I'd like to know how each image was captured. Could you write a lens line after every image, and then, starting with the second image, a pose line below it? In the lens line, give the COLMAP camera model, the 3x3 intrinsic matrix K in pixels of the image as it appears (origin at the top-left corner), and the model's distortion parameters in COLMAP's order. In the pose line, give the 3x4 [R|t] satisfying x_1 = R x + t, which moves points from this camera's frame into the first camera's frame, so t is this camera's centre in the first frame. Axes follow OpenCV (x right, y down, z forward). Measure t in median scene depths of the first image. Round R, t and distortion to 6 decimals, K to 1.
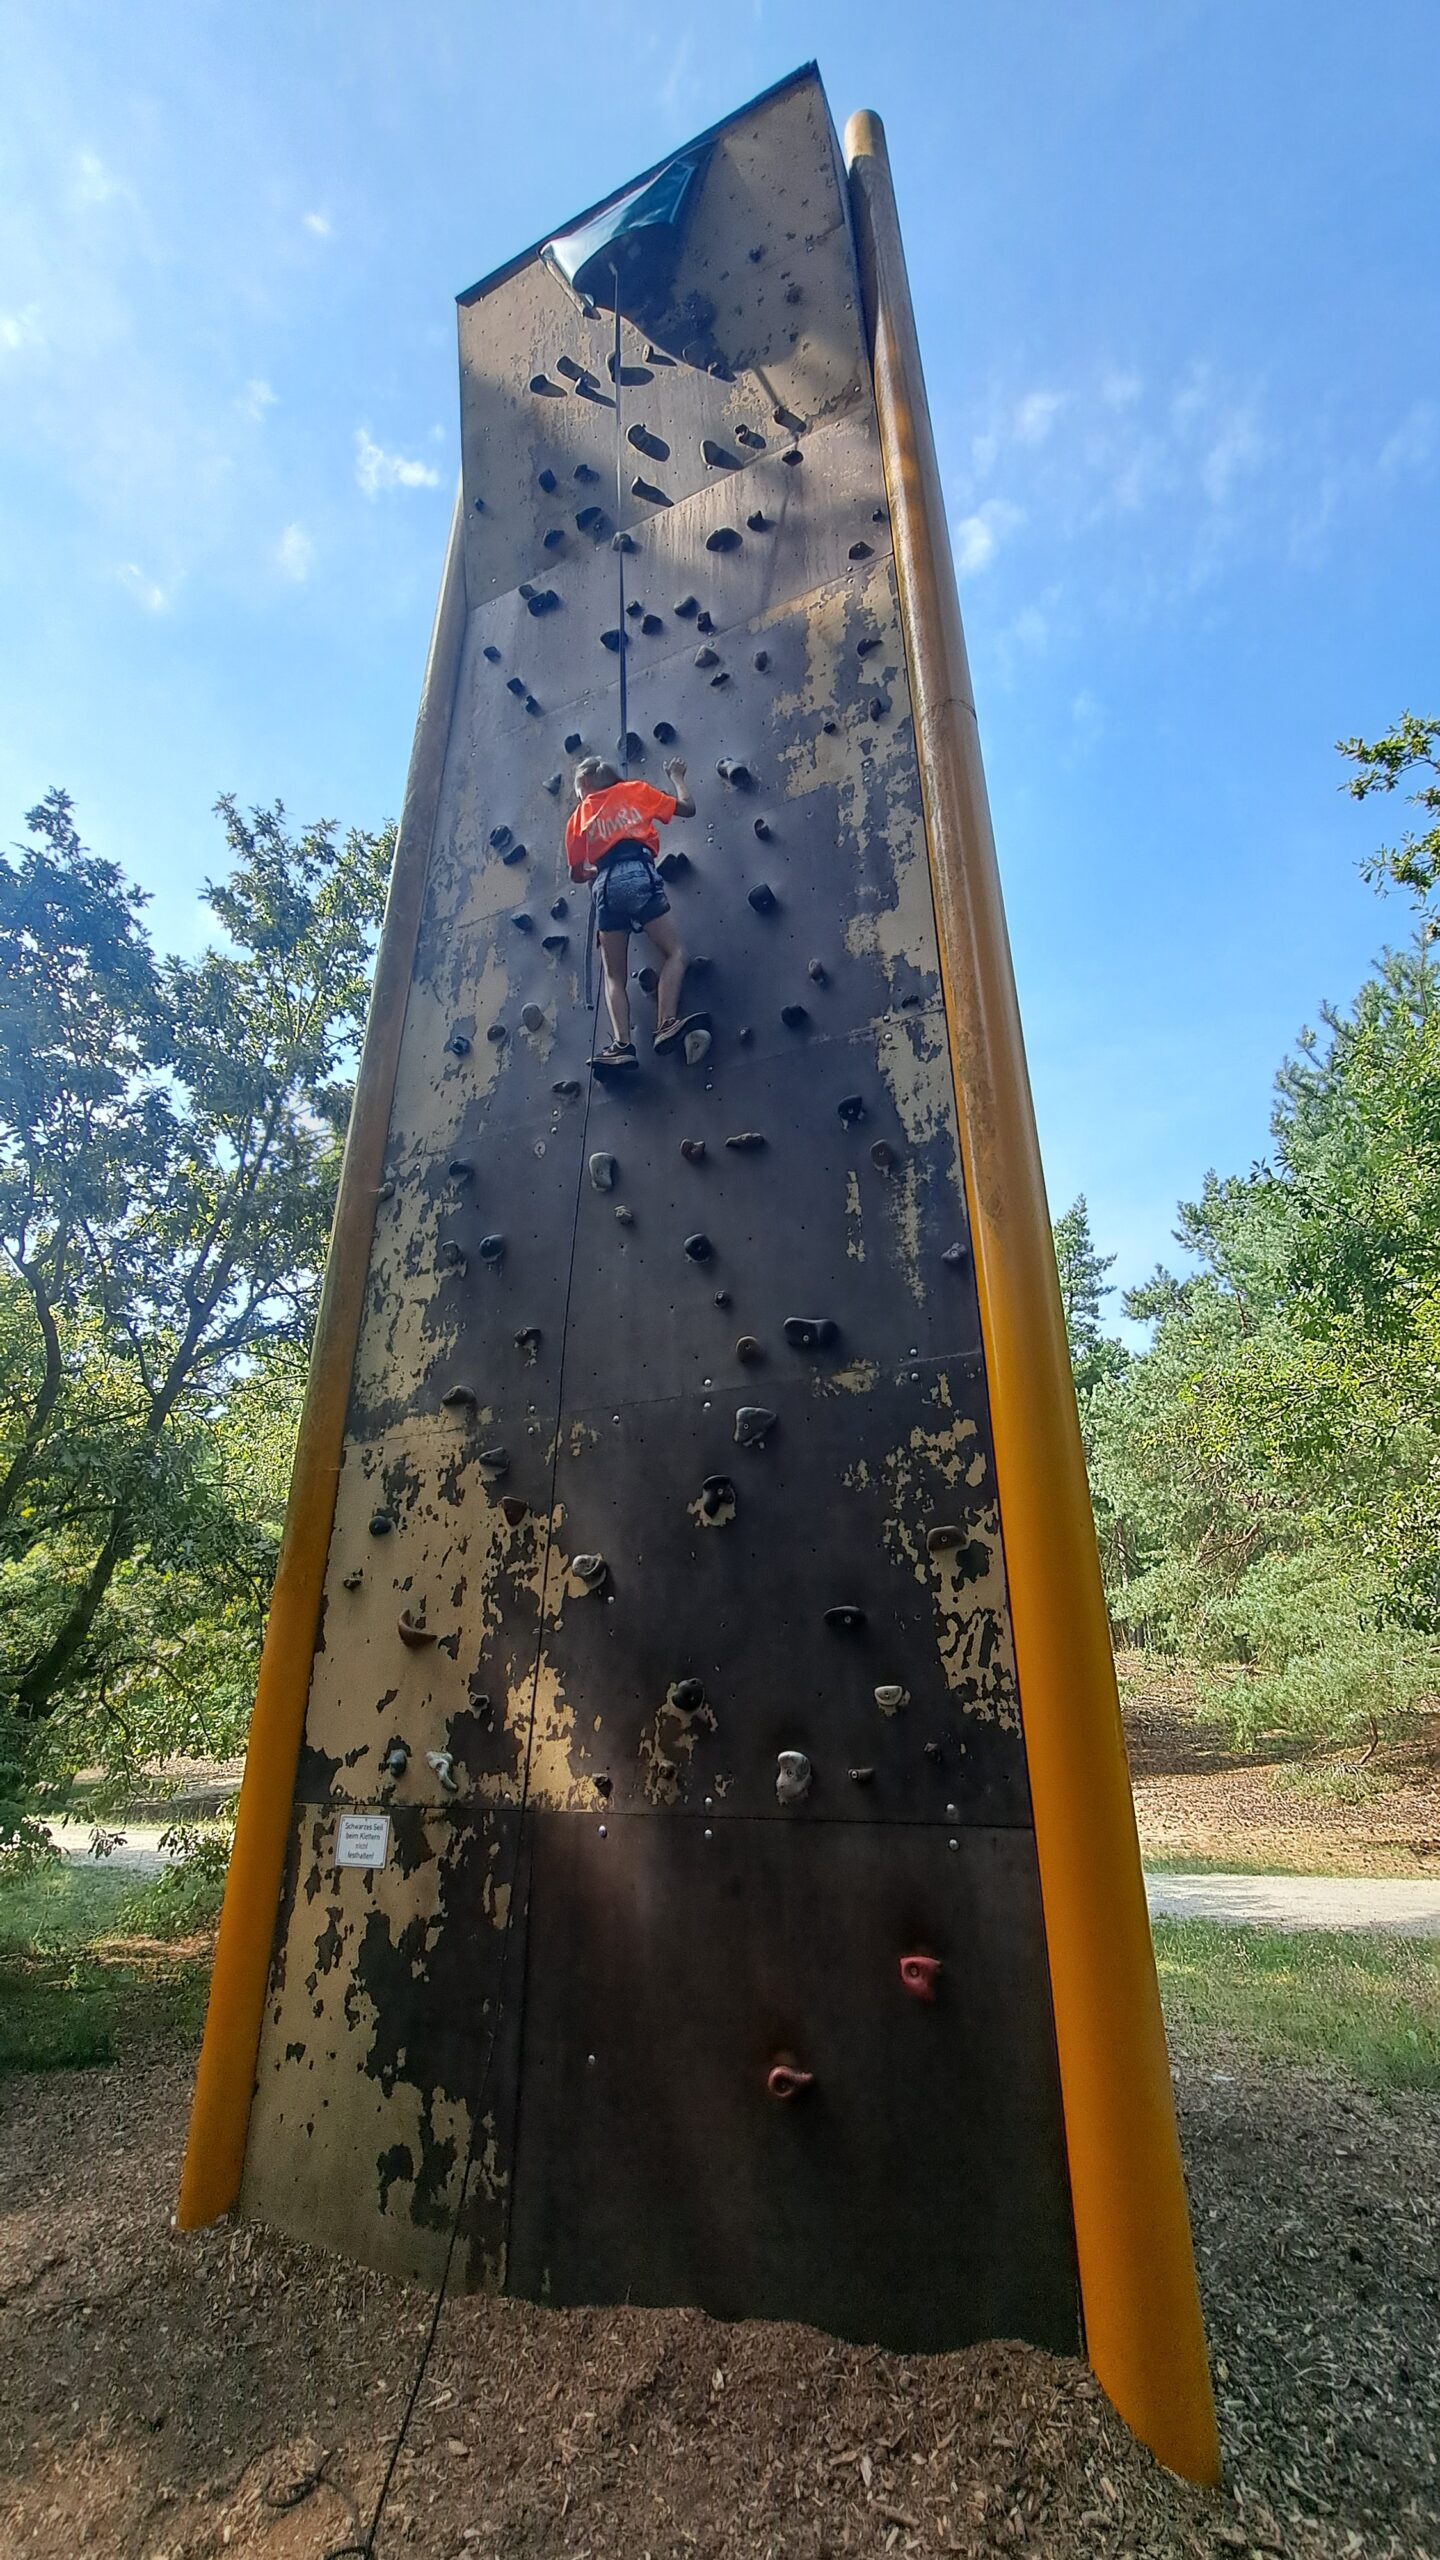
lens RADIAL K [[1049.6, 0, 703.8], [0, 1049.6, 1242.5], [0, 0, 1]] dist [-0.026374, 0.003674]
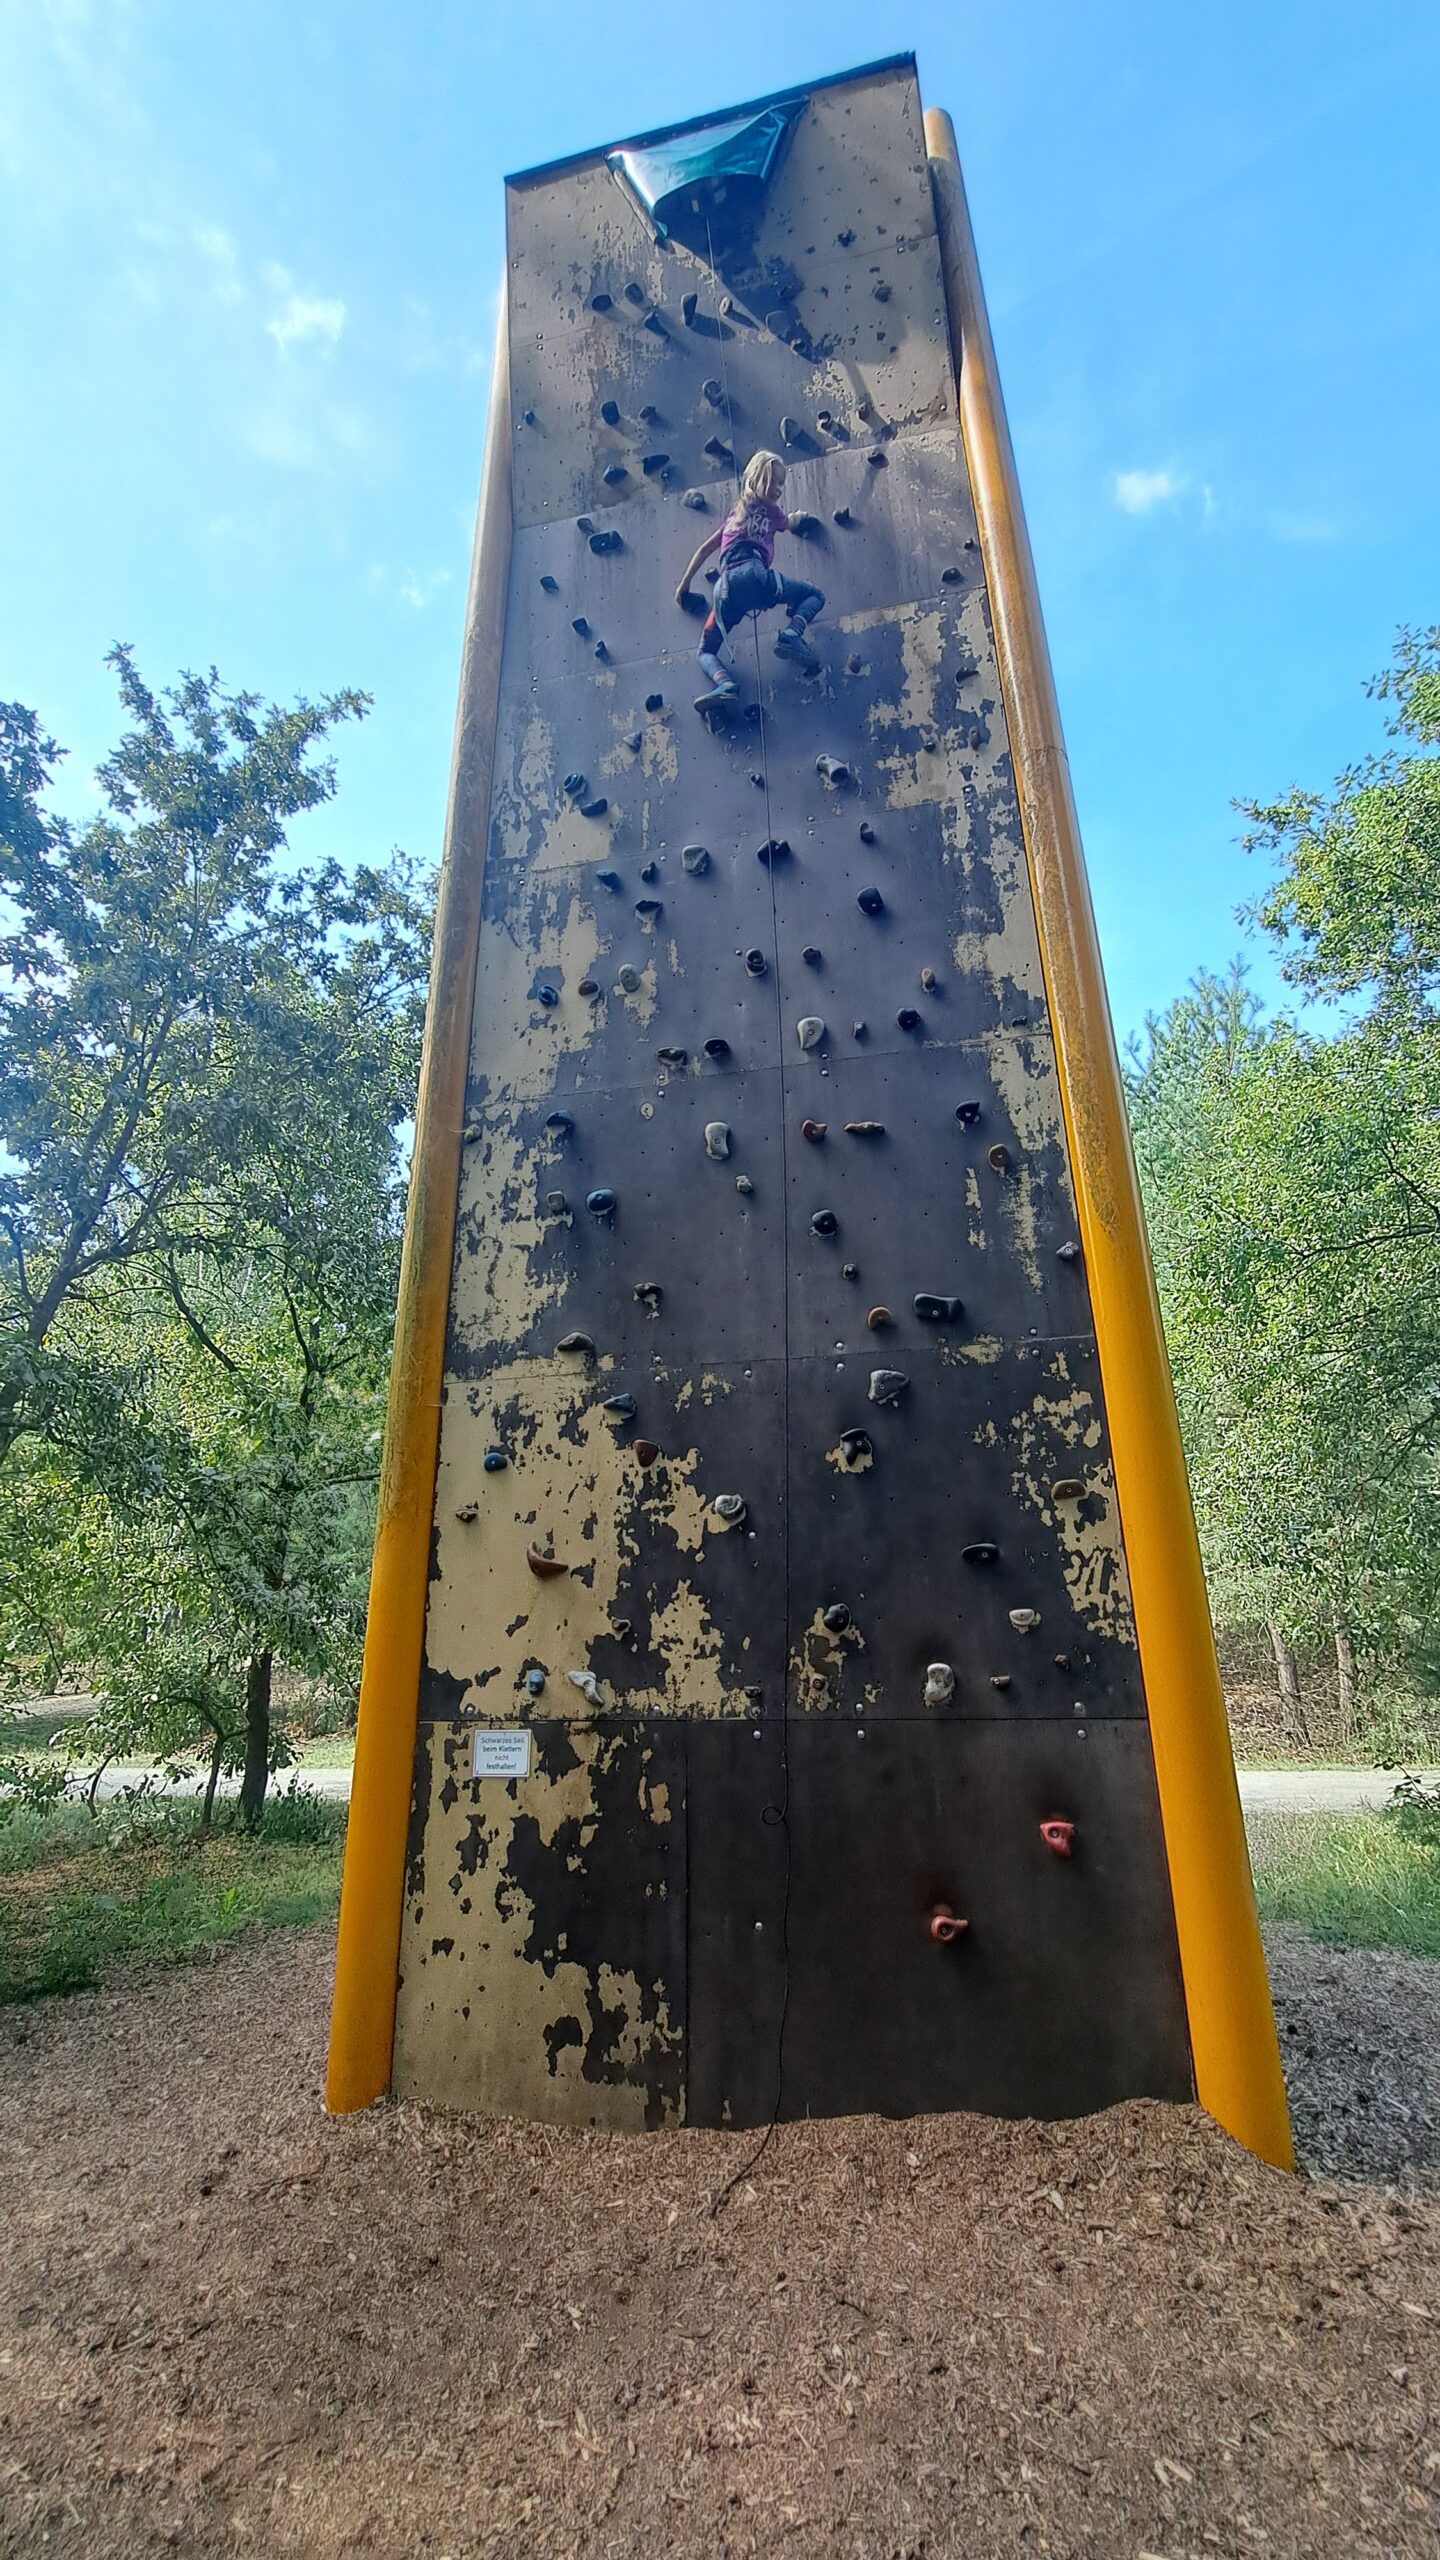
lens RADIAL K [[1049.6, 0, 725.2], [0, 1049.6, 1239.3], [0, 0, 1]] dist [-0.026374, 0.003674]
pose [[0.972516, 0.074162, 0.220708, -0.362599], [-0.087453, 0.994859, 0.051058, -0.025922], [-0.215786, -0.068956, 0.974003, -0.057913]]
